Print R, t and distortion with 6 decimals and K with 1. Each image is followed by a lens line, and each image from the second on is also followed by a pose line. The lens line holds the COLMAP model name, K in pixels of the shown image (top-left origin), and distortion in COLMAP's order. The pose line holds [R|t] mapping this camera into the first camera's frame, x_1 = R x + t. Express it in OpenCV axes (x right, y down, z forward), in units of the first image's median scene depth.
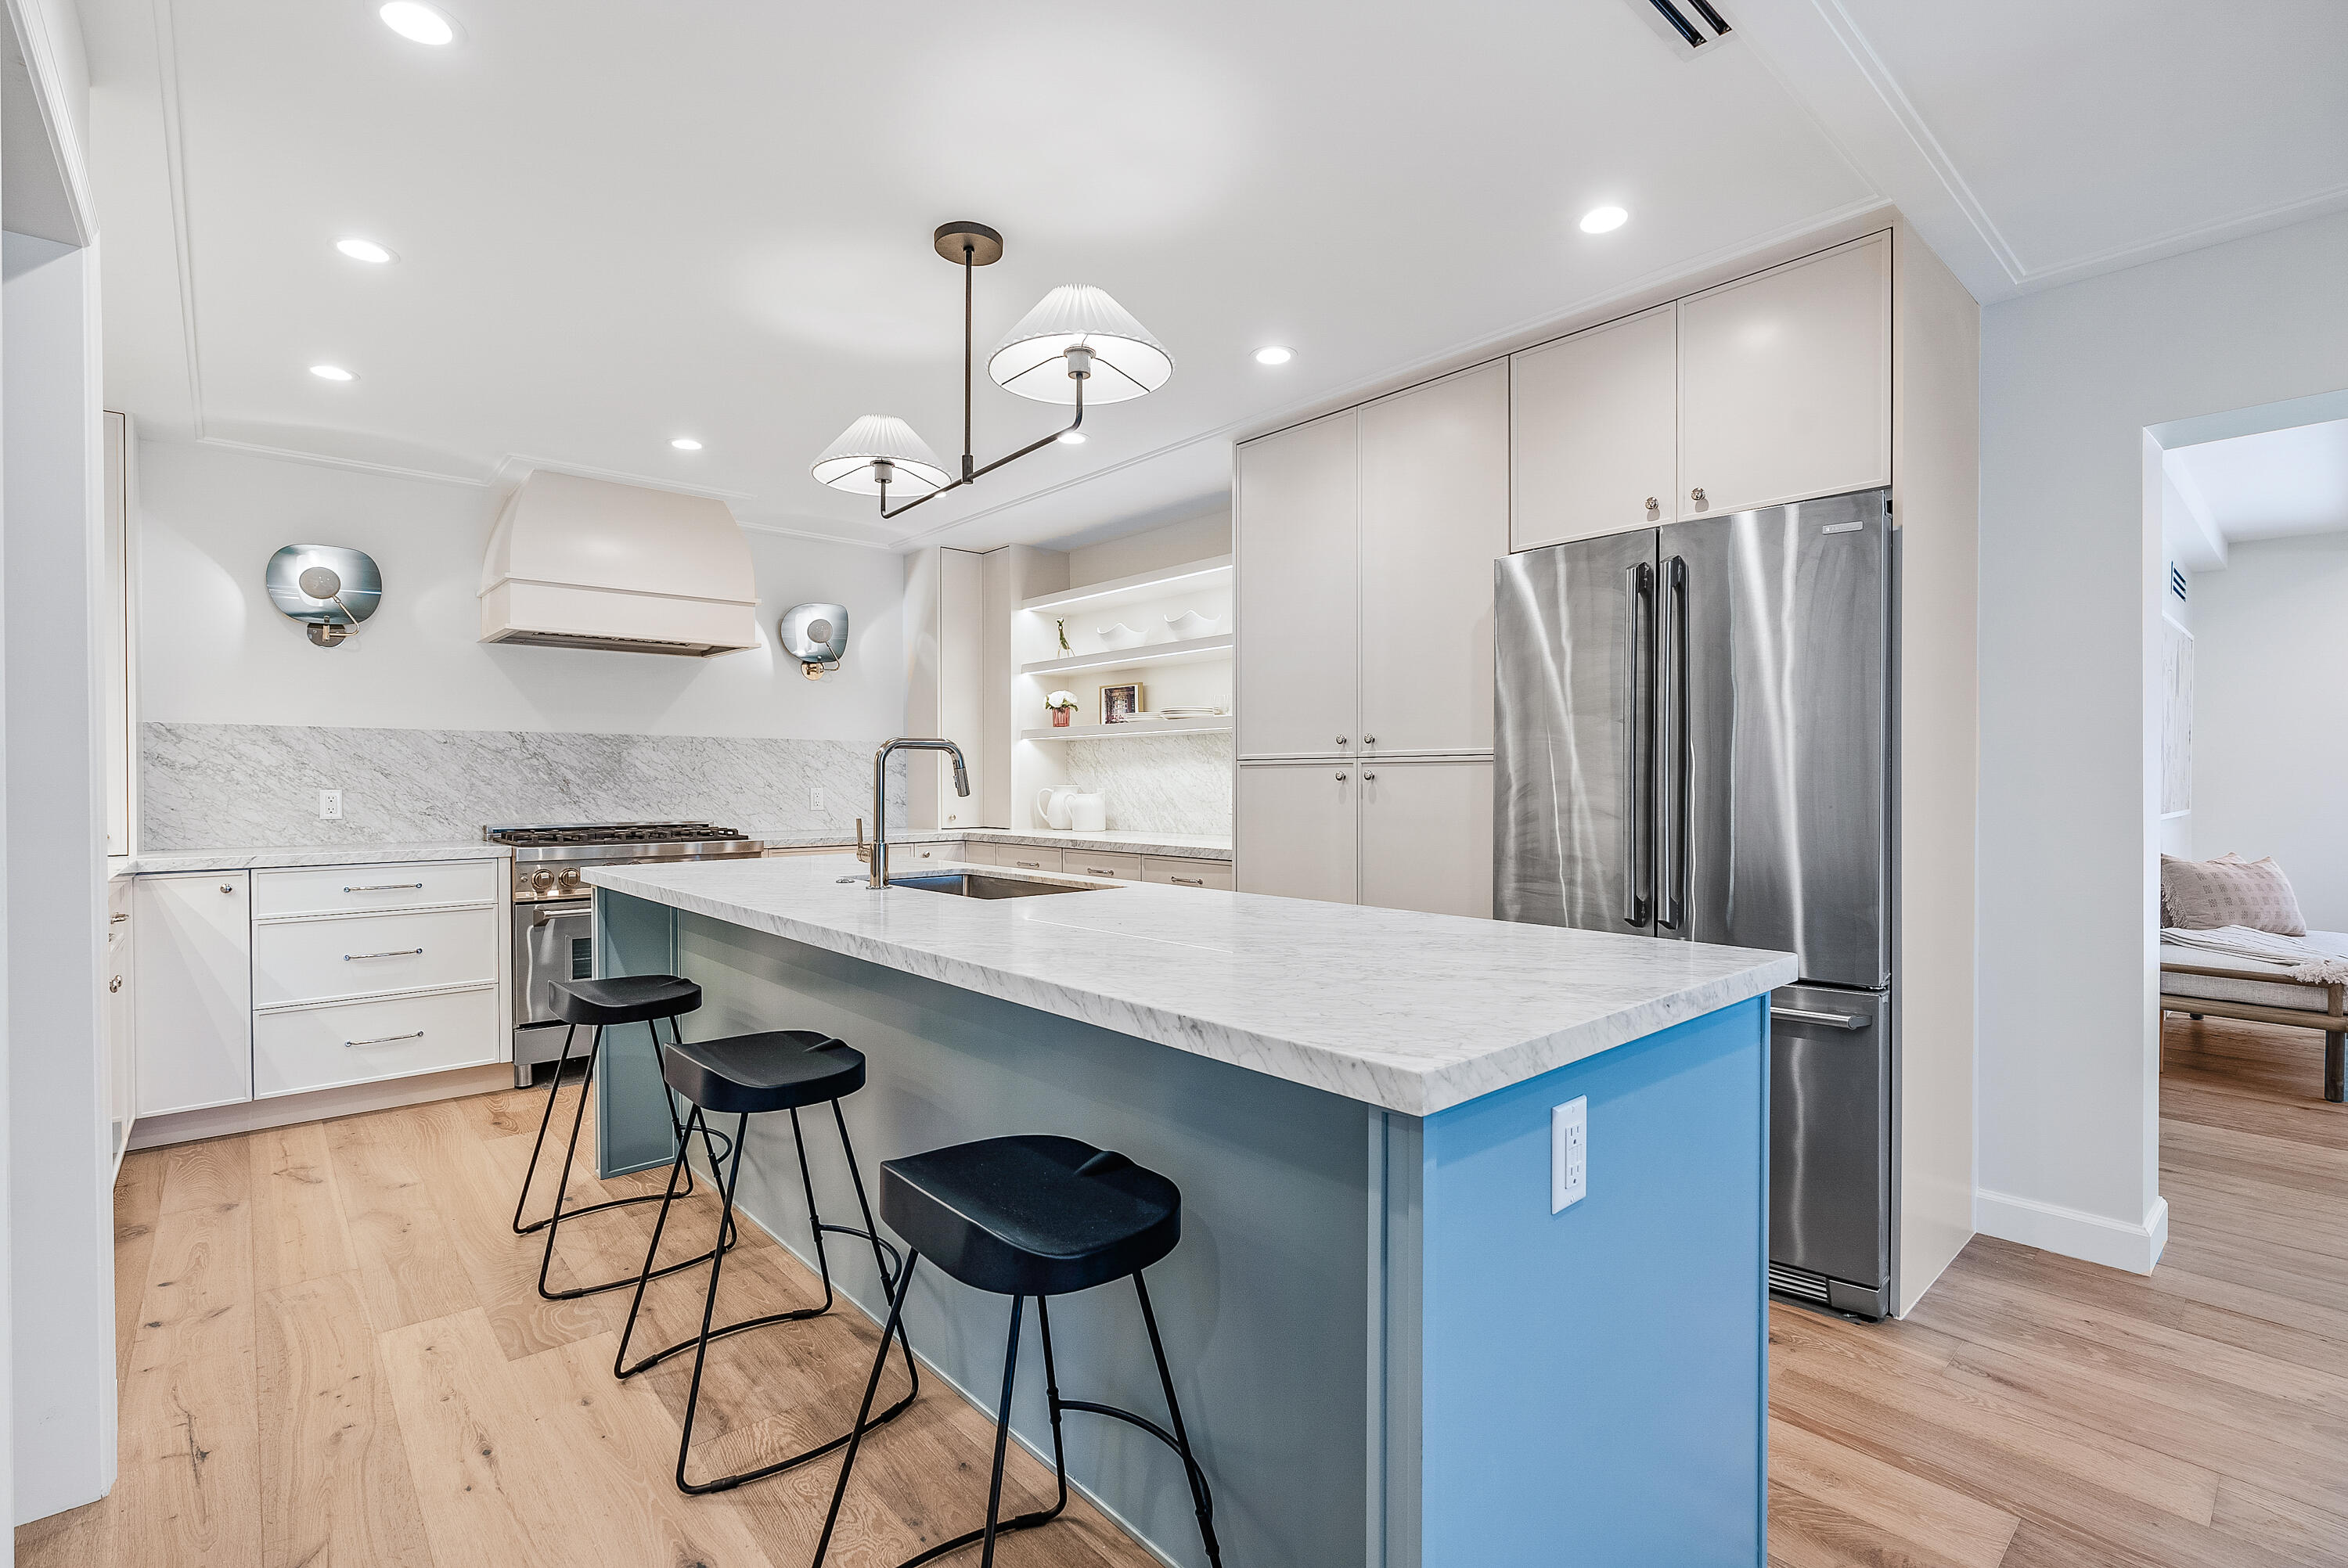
lens RADIAL K [[1056.2, 0, 1174.0], [0, 1056.2, 784.0], [0, 0, 1]] dist [-0.004209, 0.000526]
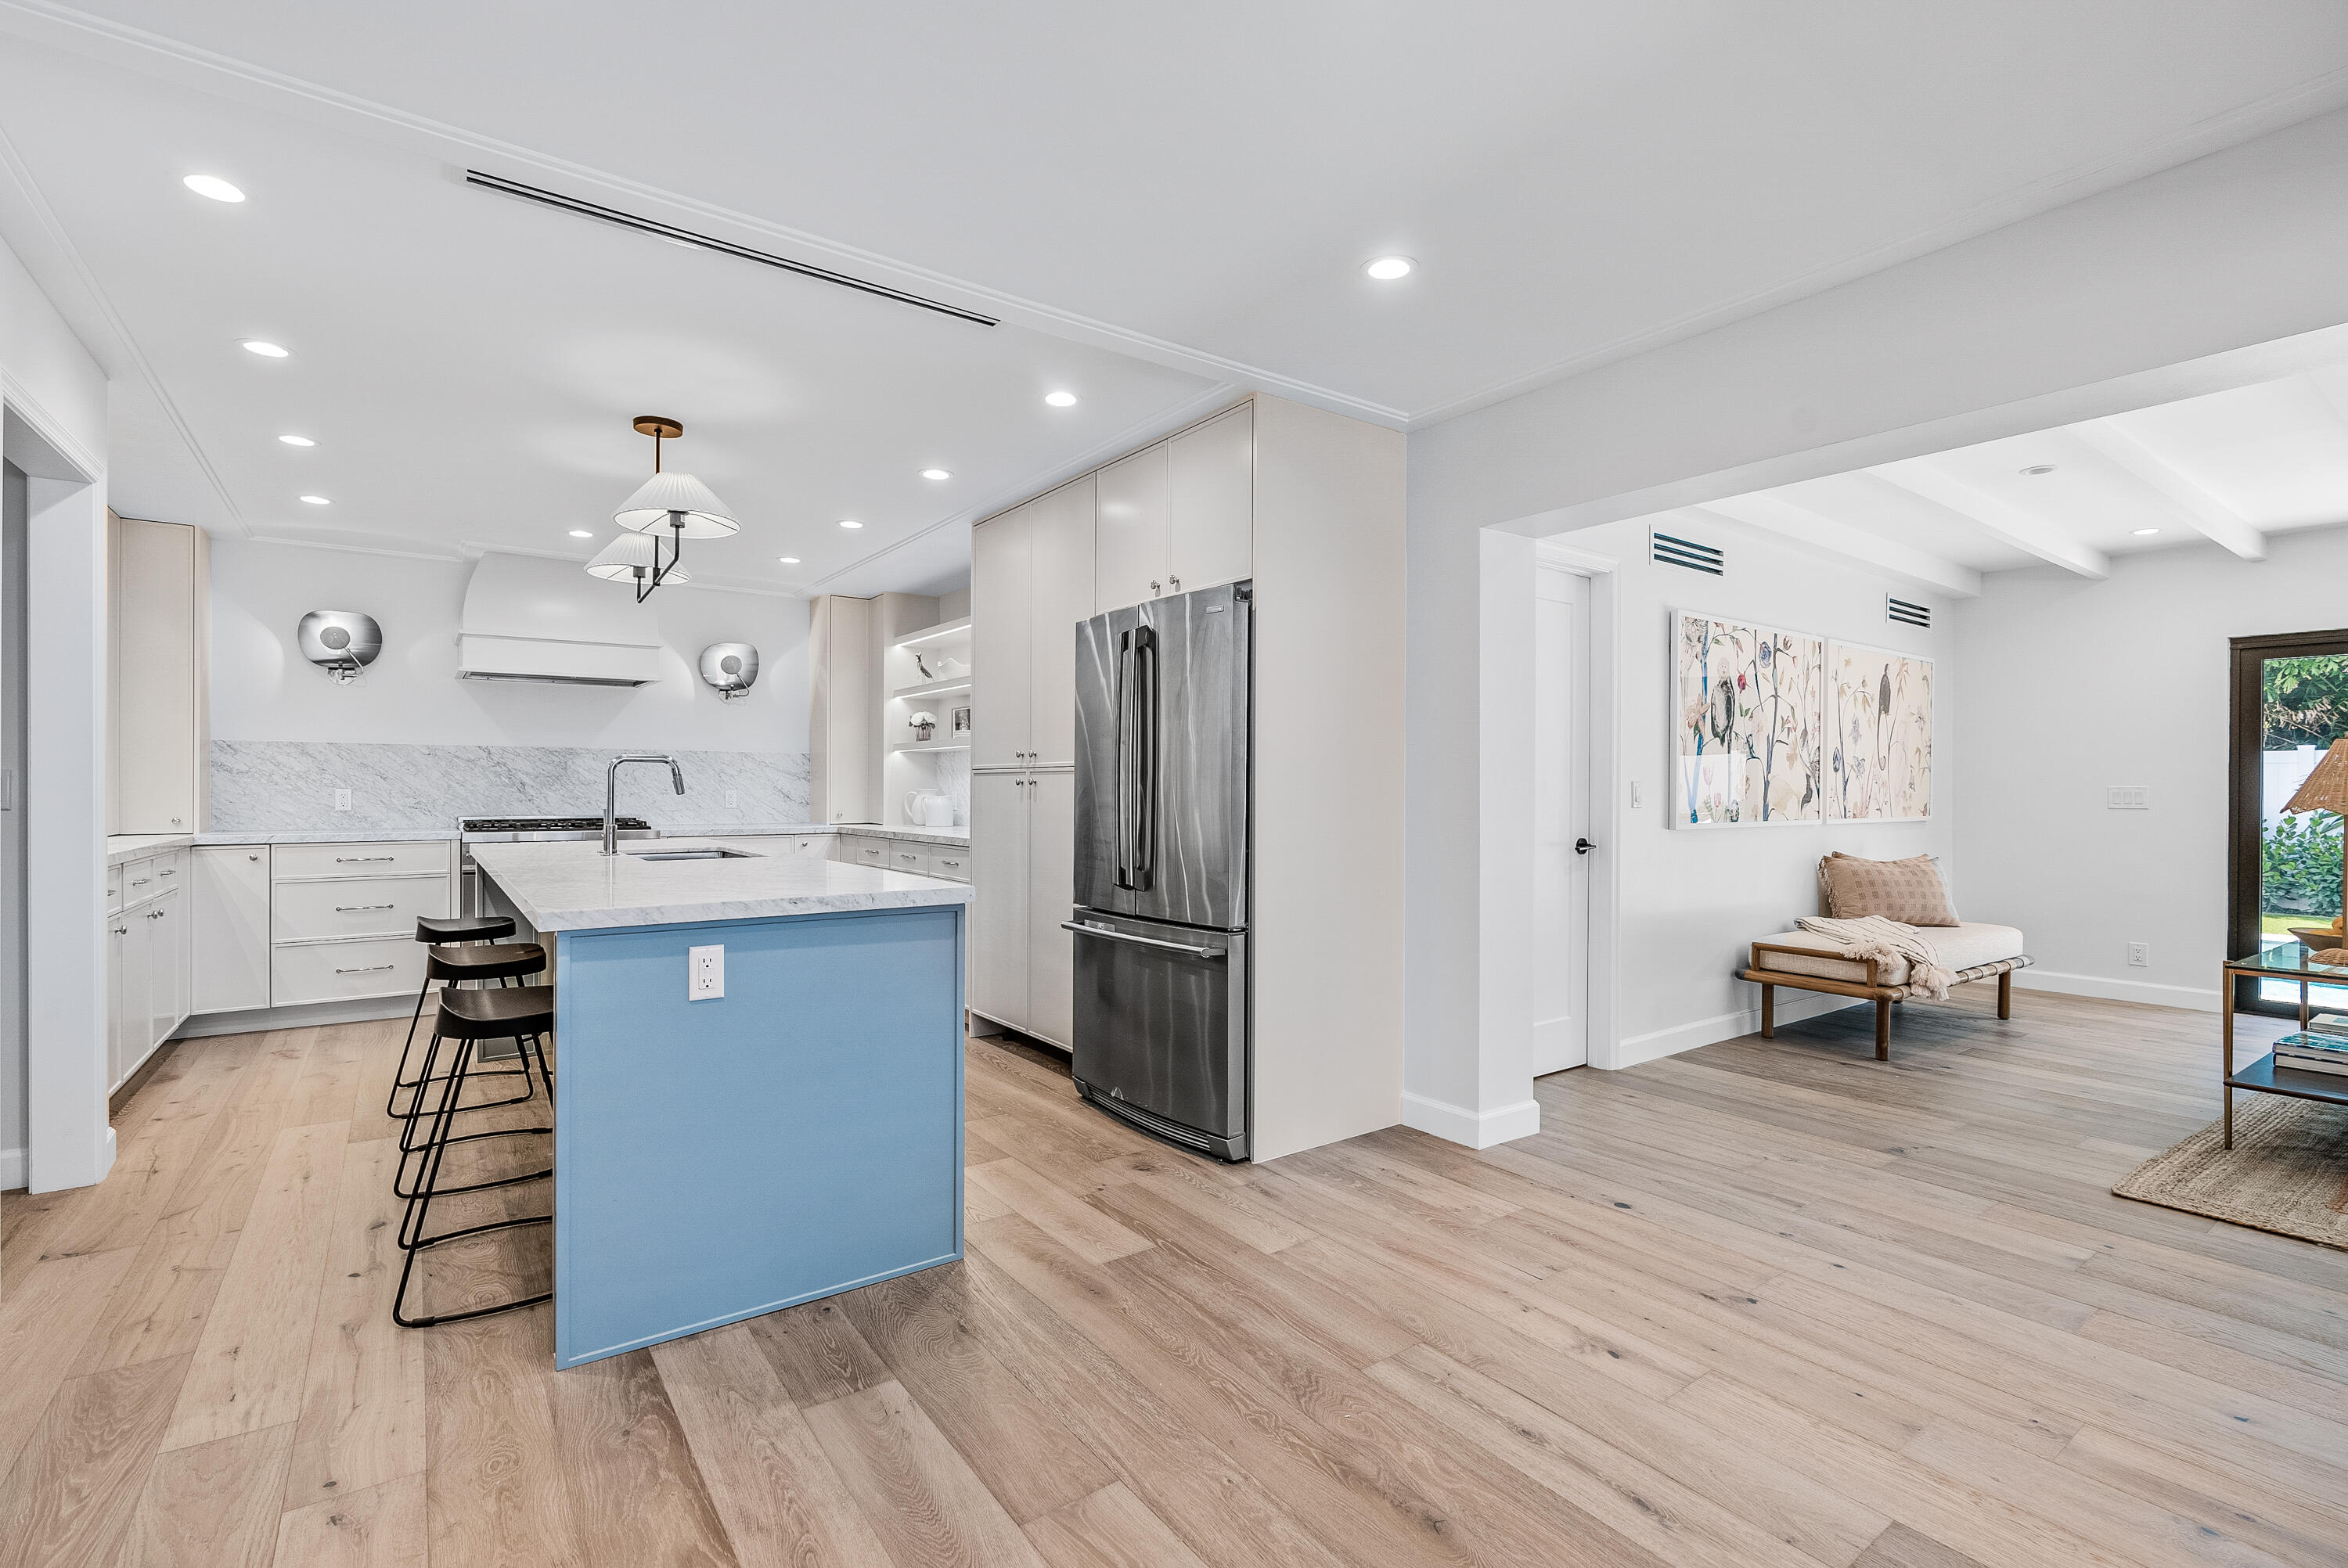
lens RADIAL K [[1056.2, 0, 1174.0], [0, 1056.2, 784.0], [0, 0, 1]] dist [-0.004209, 0.000526]
pose [[0.994803, 0.004212, -0.101726, 0.414066], [-0.004935, 0.999964, -0.006851, 0.003093], [0.101694, 0.007318, 0.994789, -0.250054]]
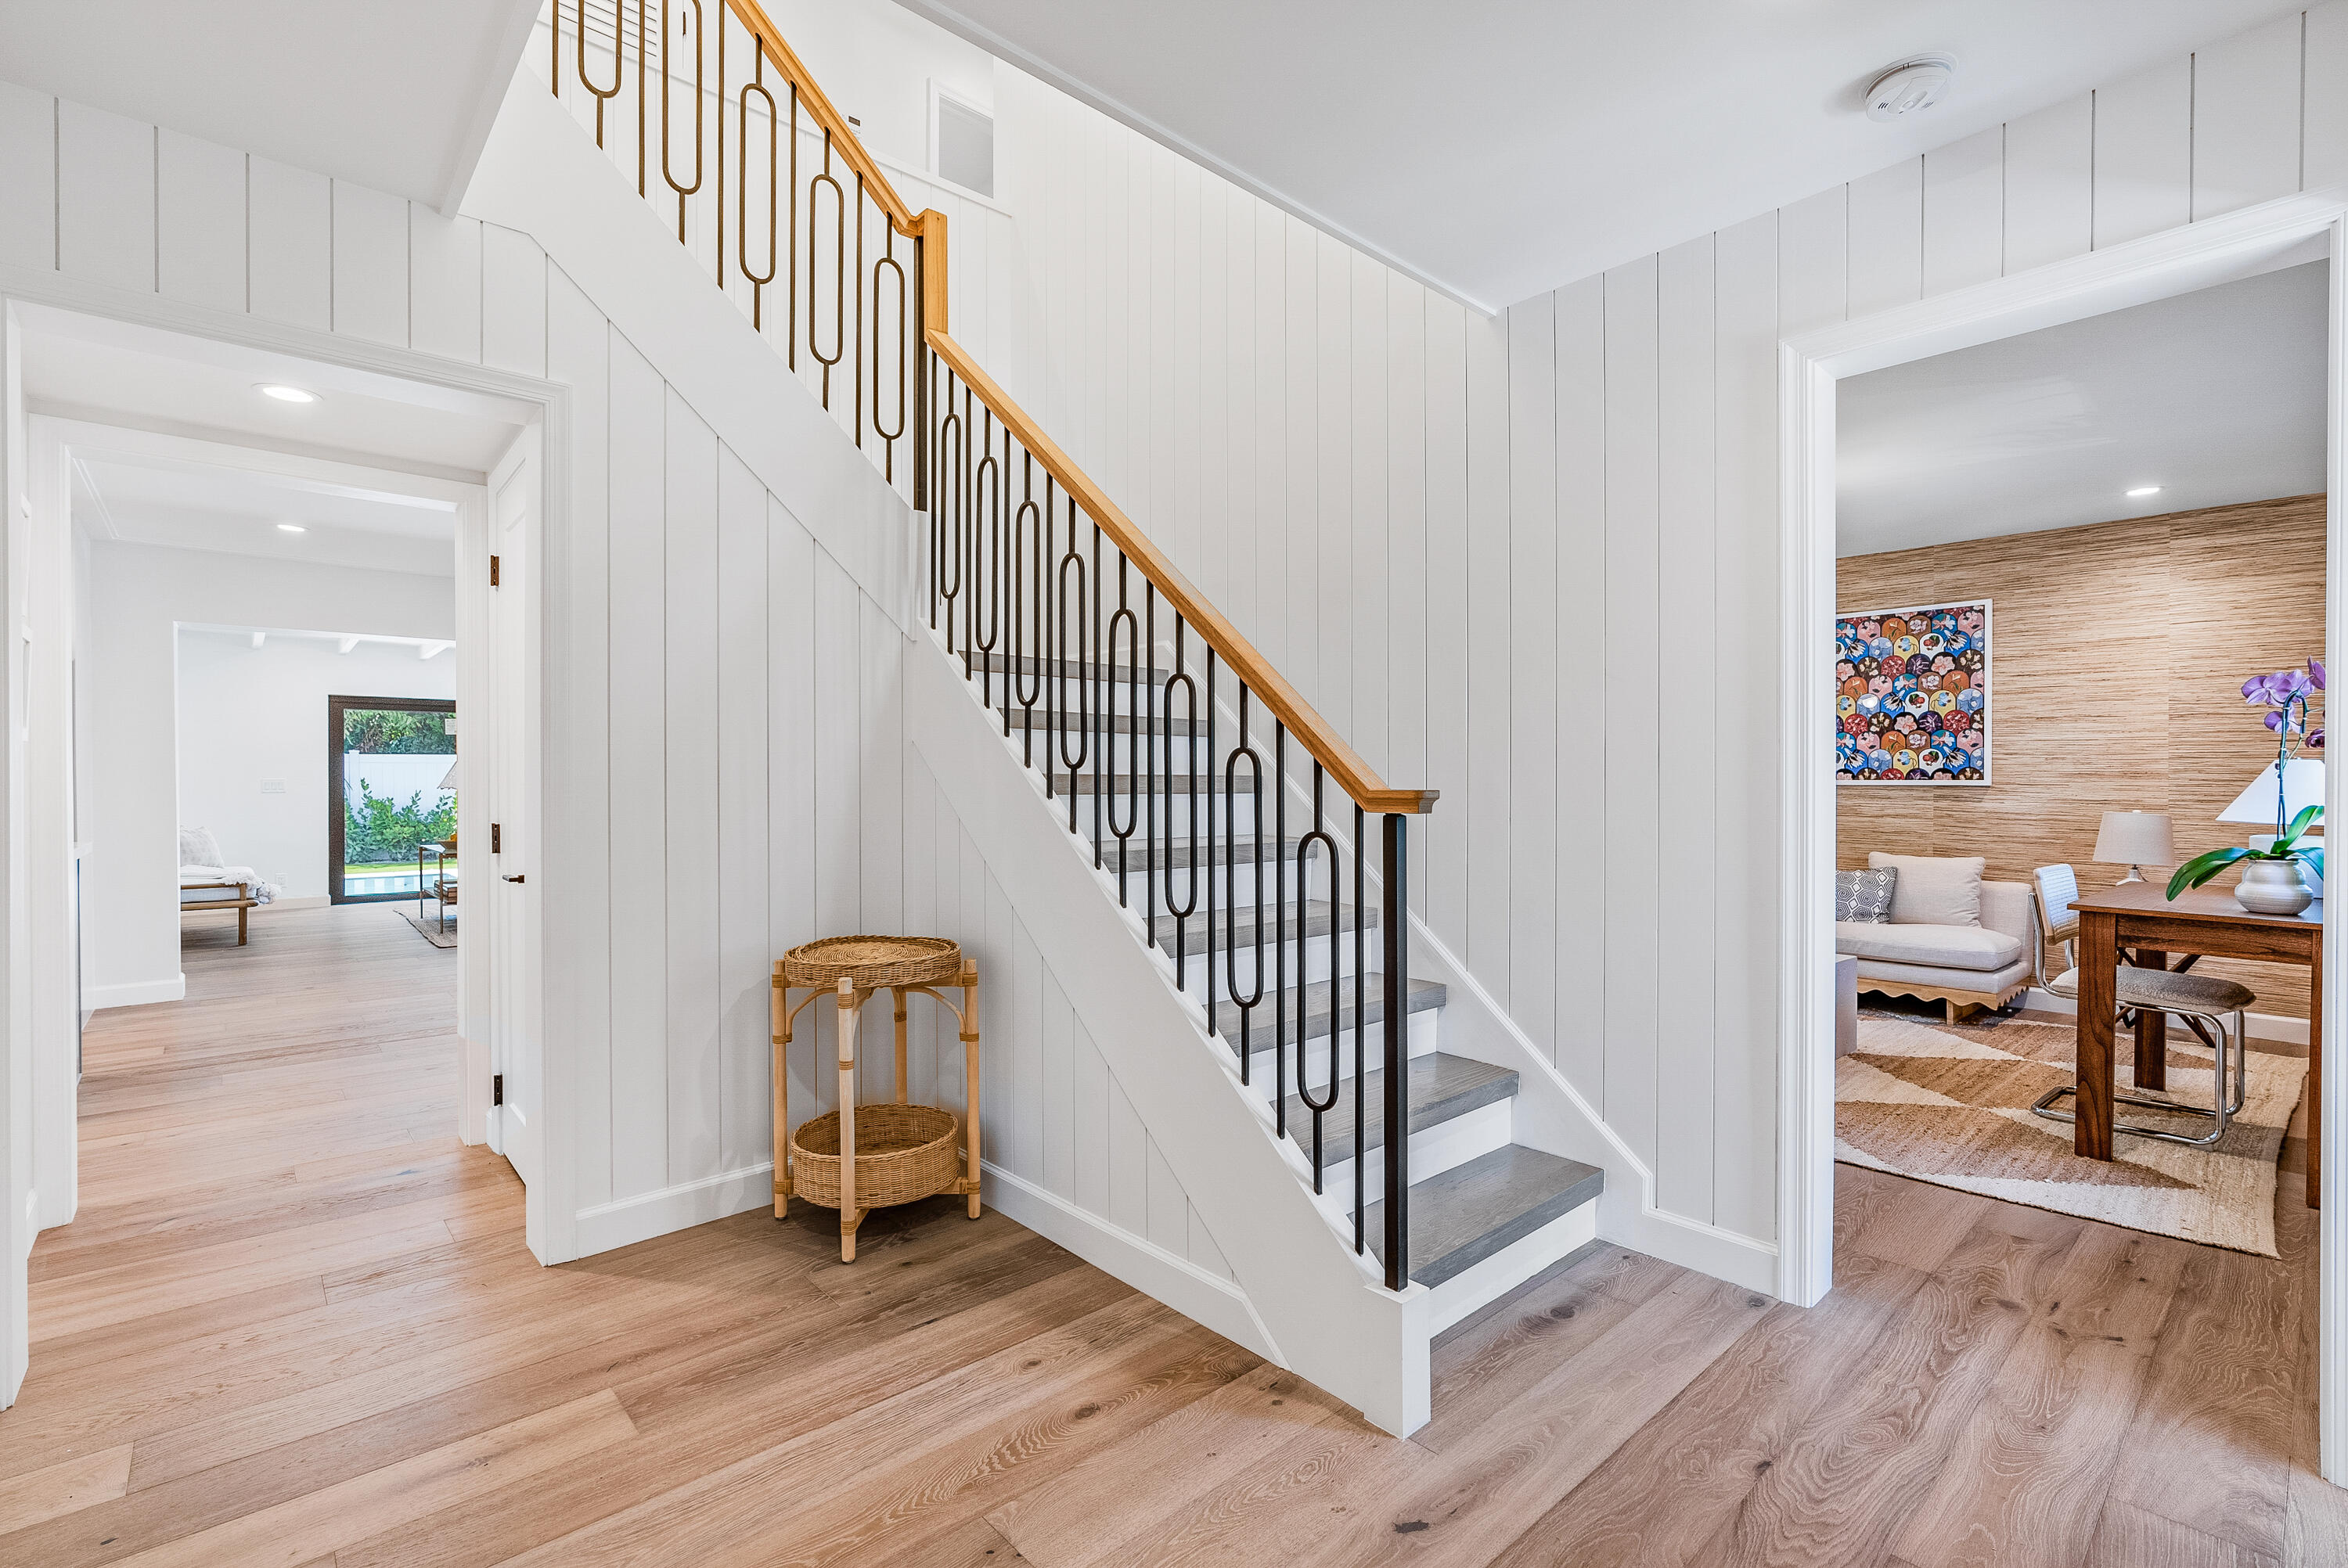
lens RADIAL K [[1056.2, 0, 1174.0], [0, 1056.2, 784.0], [0, 0, 1]] dist [-0.004209, 0.000526]
pose [[-0.010689, -0.007305, 0.999916, -0.832219], [0.011697, 0.999904, 0.007430, 0.008045], [-0.999874, 0.011775, -0.010603, -0.681522]]
